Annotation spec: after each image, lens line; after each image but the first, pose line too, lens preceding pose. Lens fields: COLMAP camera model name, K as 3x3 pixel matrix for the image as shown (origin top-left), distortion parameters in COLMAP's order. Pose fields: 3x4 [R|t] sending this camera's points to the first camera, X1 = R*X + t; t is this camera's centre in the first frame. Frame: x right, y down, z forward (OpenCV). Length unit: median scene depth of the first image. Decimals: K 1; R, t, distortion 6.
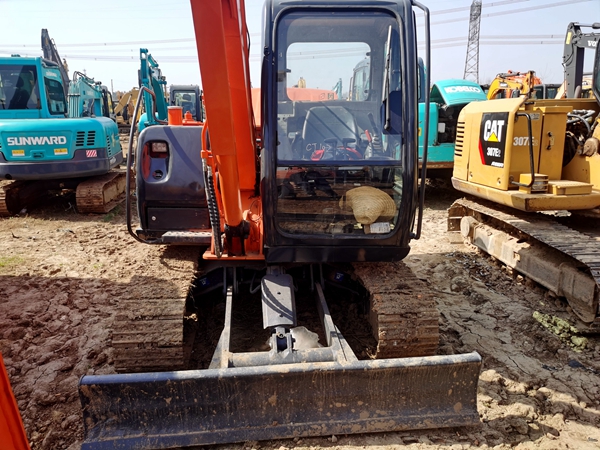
lens RADIAL K [[465.0, 0, 300.0], [0, 465.0, 225.0], [0, 0, 1]] dist [0.027646, -0.004709]
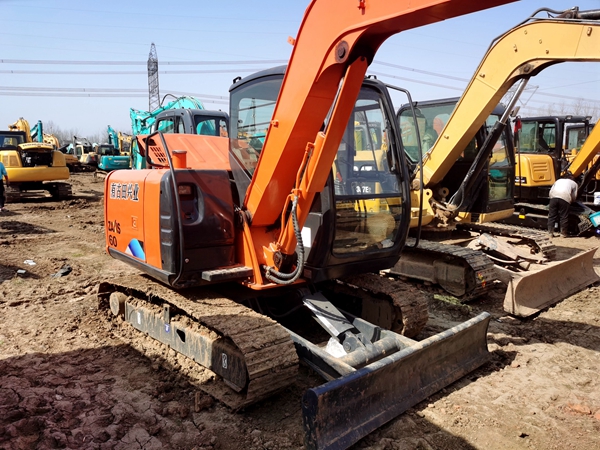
lens RADIAL K [[465.0, 0, 300.0], [0, 465.0, 225.0], [0, 0, 1]] dist [0.027646, -0.004709]
pose [[0.802711, -0.069766, 0.592273, -0.731632], [0.127743, 0.990197, -0.056492, -0.002053], [-0.582526, 0.121005, 0.803754, 0.056535]]
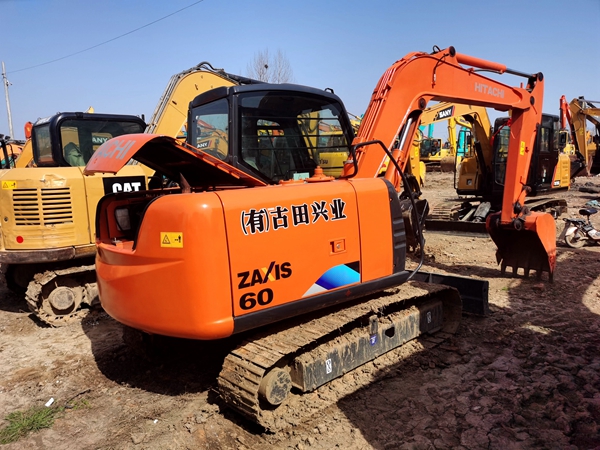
lens RADIAL K [[465.0, 0, 300.0], [0, 465.0, 225.0], [0, 0, 1]] dist [0.027646, -0.004709]
pose [[-0.595276, -0.058129, 0.801416, -1.098993], [0.224462, 0.945644, 0.235316, -0.411898], [-0.771533, 0.319965, -0.549871, 1.822220]]
